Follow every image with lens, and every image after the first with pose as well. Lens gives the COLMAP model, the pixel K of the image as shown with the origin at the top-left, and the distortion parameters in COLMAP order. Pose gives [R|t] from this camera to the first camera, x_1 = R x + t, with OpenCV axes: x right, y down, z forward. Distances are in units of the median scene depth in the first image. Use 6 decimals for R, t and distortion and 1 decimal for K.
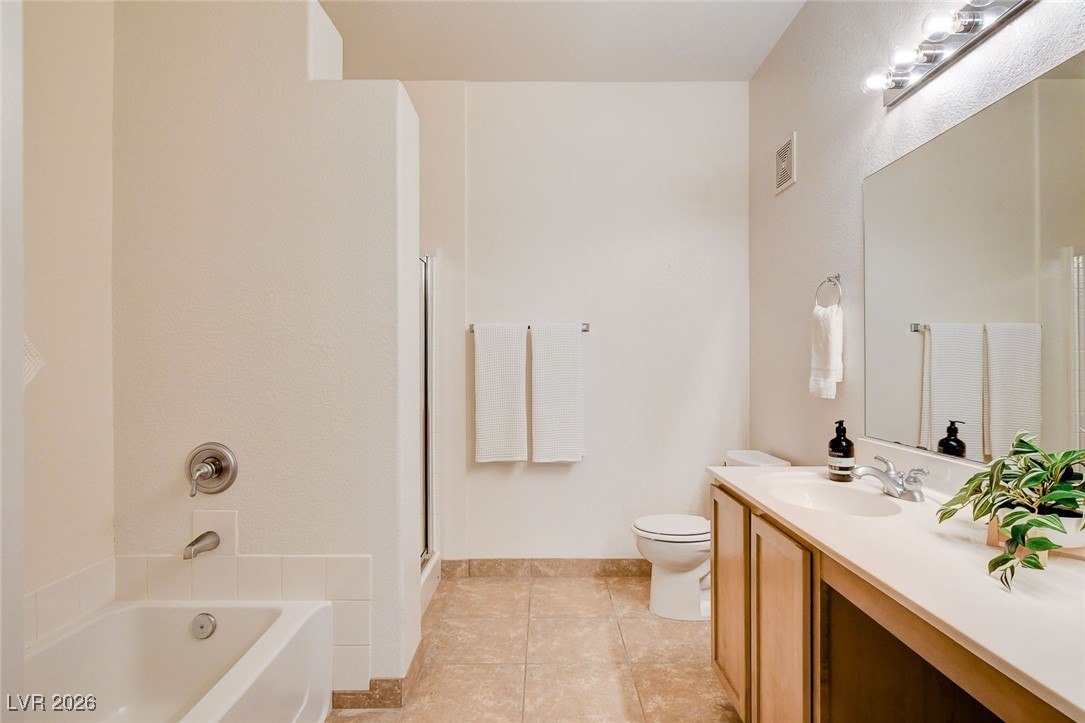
lens RADIAL K [[556.4, 0, 555.3], [0, 556.4, 360.2], [0, 0, 1]] dist [-0.003040, 0.000184]
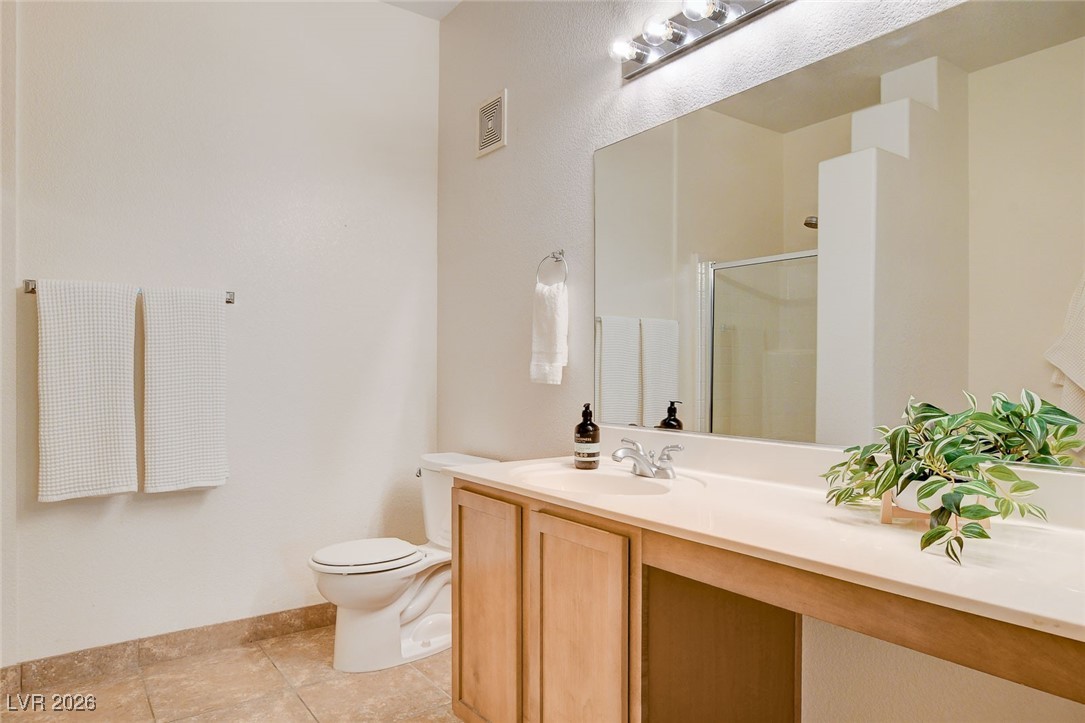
lens RADIAL K [[665.9, 0, 527.0], [0, 665.9, 367.5], [0, 0, 1]] dist [-0.002136, 0.003719]
pose [[0.820818, 0.007477, 0.571141, -0.146179], [-0.008472, 0.999964, -0.000916, 0.035809], [-0.571127, -0.004087, 0.820852, 0.103378]]
